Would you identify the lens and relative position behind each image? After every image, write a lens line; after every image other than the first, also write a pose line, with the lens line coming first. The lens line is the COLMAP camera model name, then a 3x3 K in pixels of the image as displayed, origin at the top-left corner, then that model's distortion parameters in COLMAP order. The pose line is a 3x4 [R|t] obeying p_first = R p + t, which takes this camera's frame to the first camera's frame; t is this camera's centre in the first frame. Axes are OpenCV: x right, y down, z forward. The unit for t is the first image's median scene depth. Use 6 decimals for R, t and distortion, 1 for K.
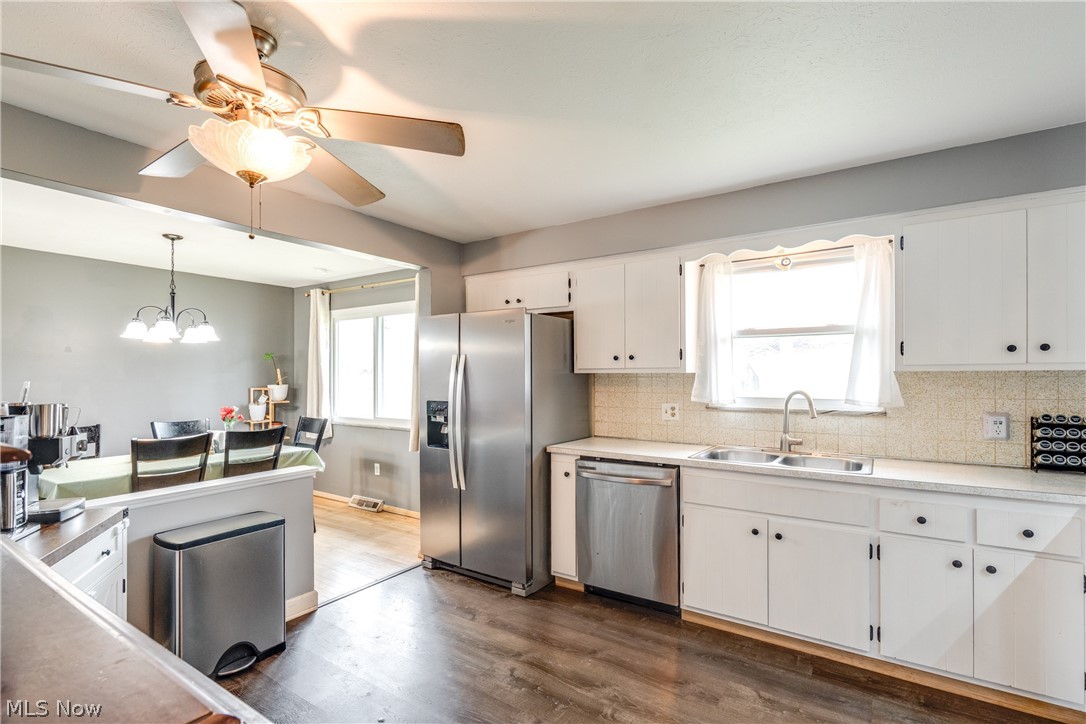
lens RADIAL K [[508.6, 0, 541.3], [0, 508.6, 375.6], [0, 0, 1]] dist [-0.001071, -0.000223]
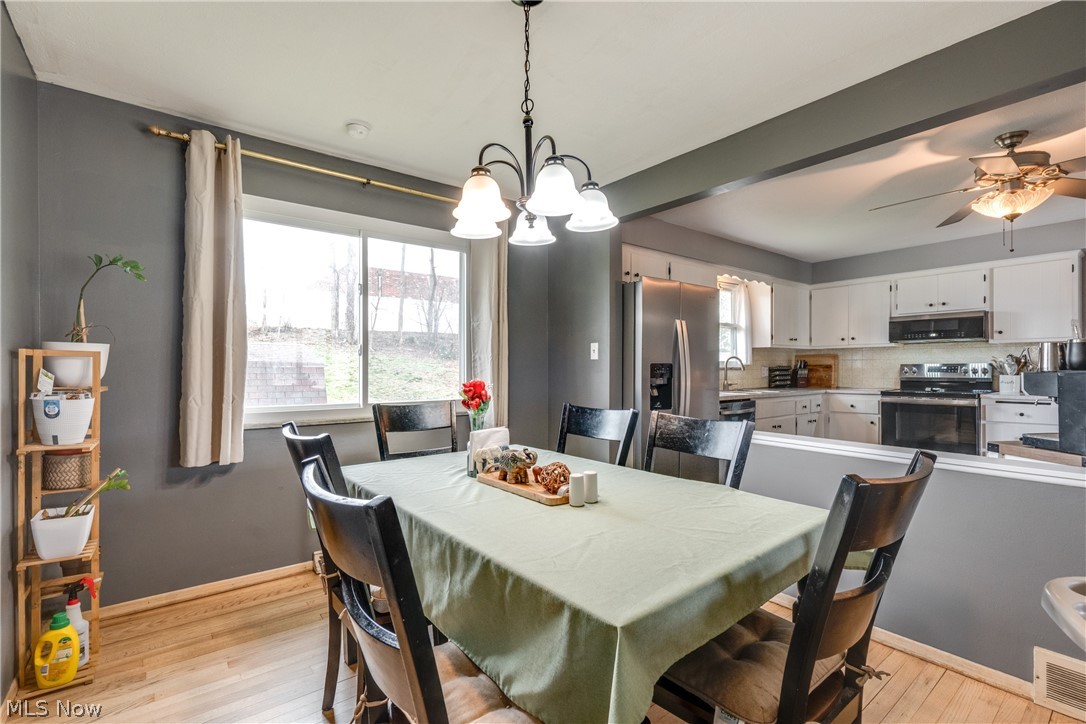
lens RADIAL K [[495.8, 0, 555.4], [0, 495.8, 369.1], [0, 0, 1]] dist [0.002757, 0.000773]
pose [[0.292926, -0.006257, 0.956115, -1.684995], [-0.003105, 0.999967, 0.007495, 0.074463], [-0.956130, -0.005164, 0.292897, 1.280581]]
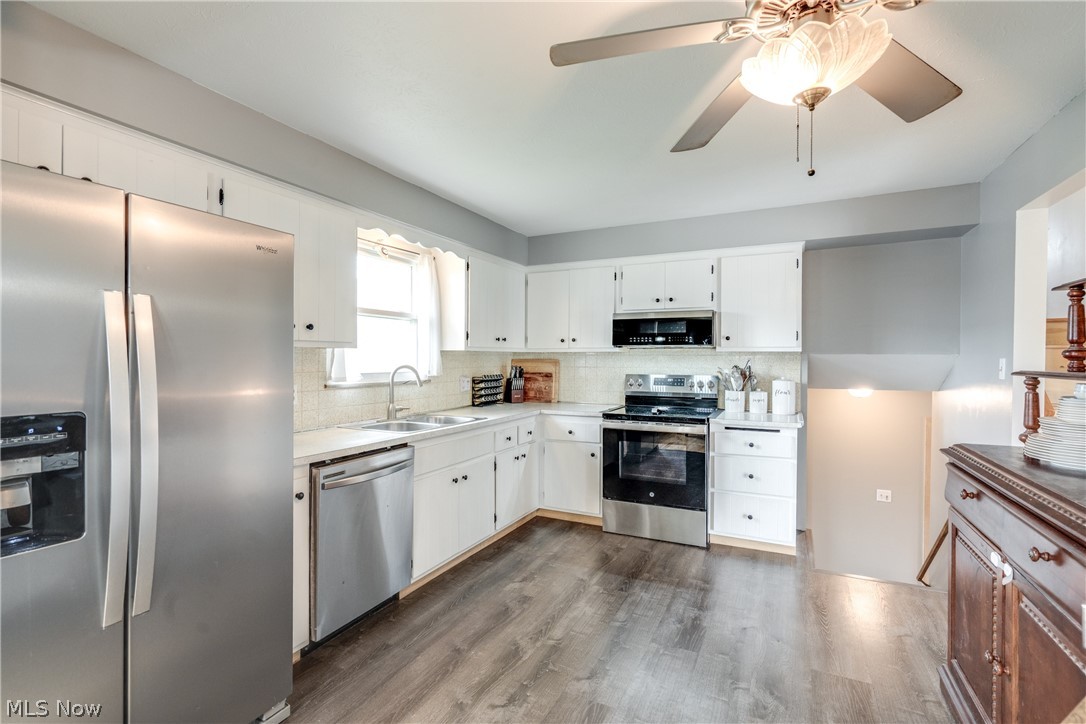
lens RADIAL K [[507.4, 0, 553.3], [0, 507.4, 361.6], [0, 0, 1]] dist [0.000683, 0.000105]
pose [[-0.155675, -0.009246, 0.987765, -0.841316], [-0.010424, 0.999916, 0.007717, 0.009075], [-0.987753, -0.009095, -0.155759, 0.987695]]
